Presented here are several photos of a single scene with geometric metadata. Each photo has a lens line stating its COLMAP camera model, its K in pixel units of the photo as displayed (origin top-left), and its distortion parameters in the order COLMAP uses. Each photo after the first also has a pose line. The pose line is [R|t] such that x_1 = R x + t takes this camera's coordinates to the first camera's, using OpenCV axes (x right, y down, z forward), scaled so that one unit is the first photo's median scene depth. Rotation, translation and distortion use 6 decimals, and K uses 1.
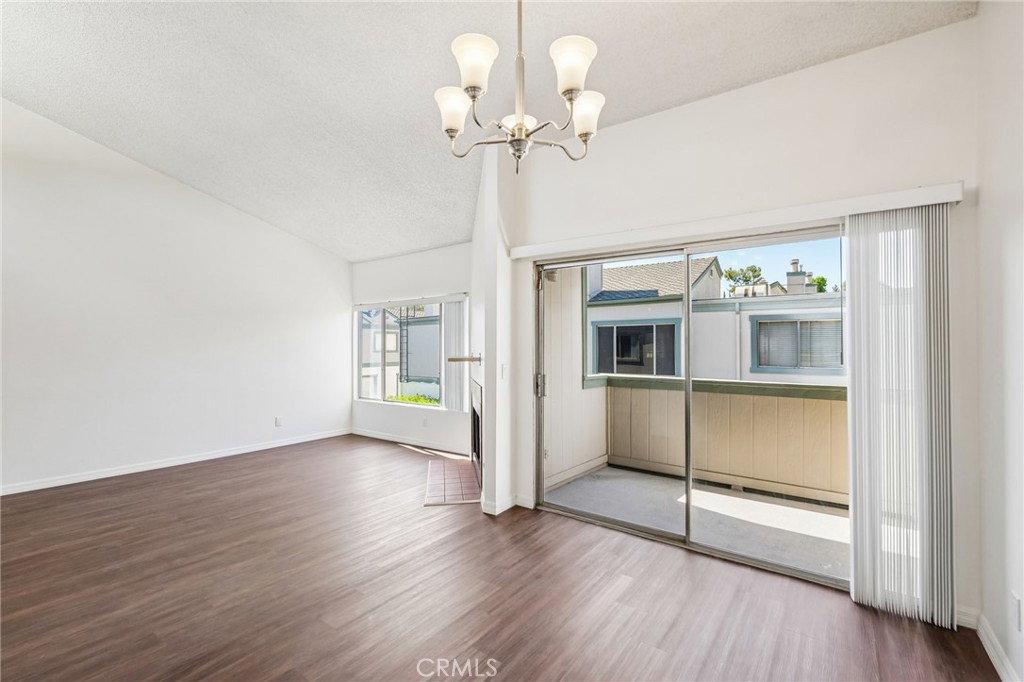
lens RADIAL K [[464.7, 0, 512.0], [0, 464.7, 341.0], [0, 0, 1]] dist [-0.009991, 0.001536]
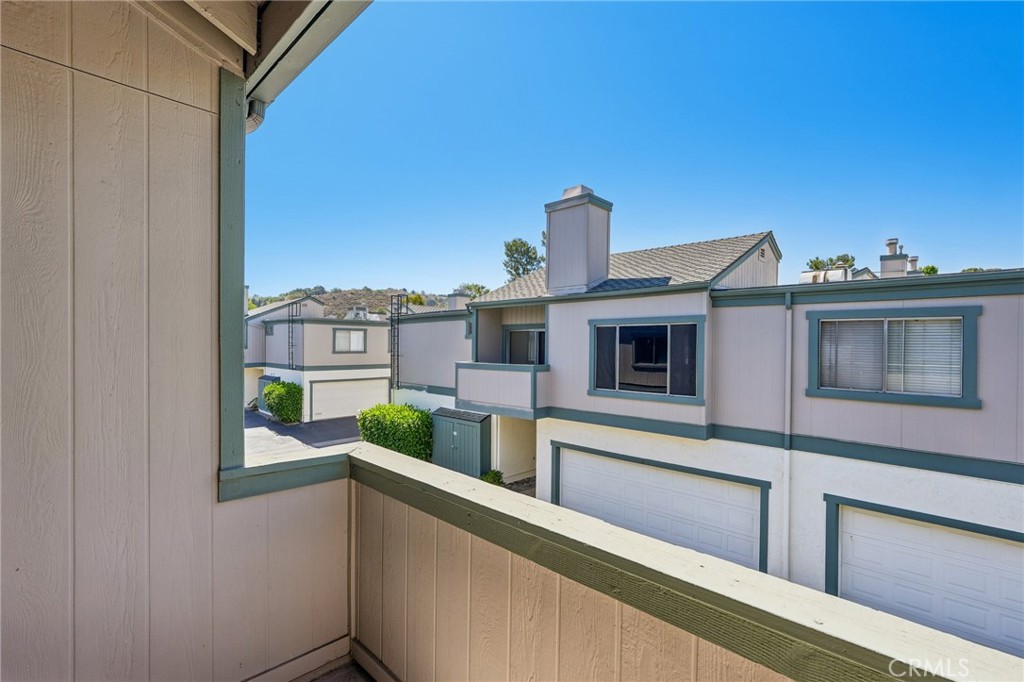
lens RADIAL K [[471.6, 0, 512.0], [0, 471.6, 341.0], [0, 0, 1]] dist [-0.018381, 0.011508]
pose [[0.990038, 0.006561, -0.140644, 0.110401], [-0.005613, 0.999959, 0.007137, -0.008609], [0.140685, -0.006277, 0.990034, 0.159364]]
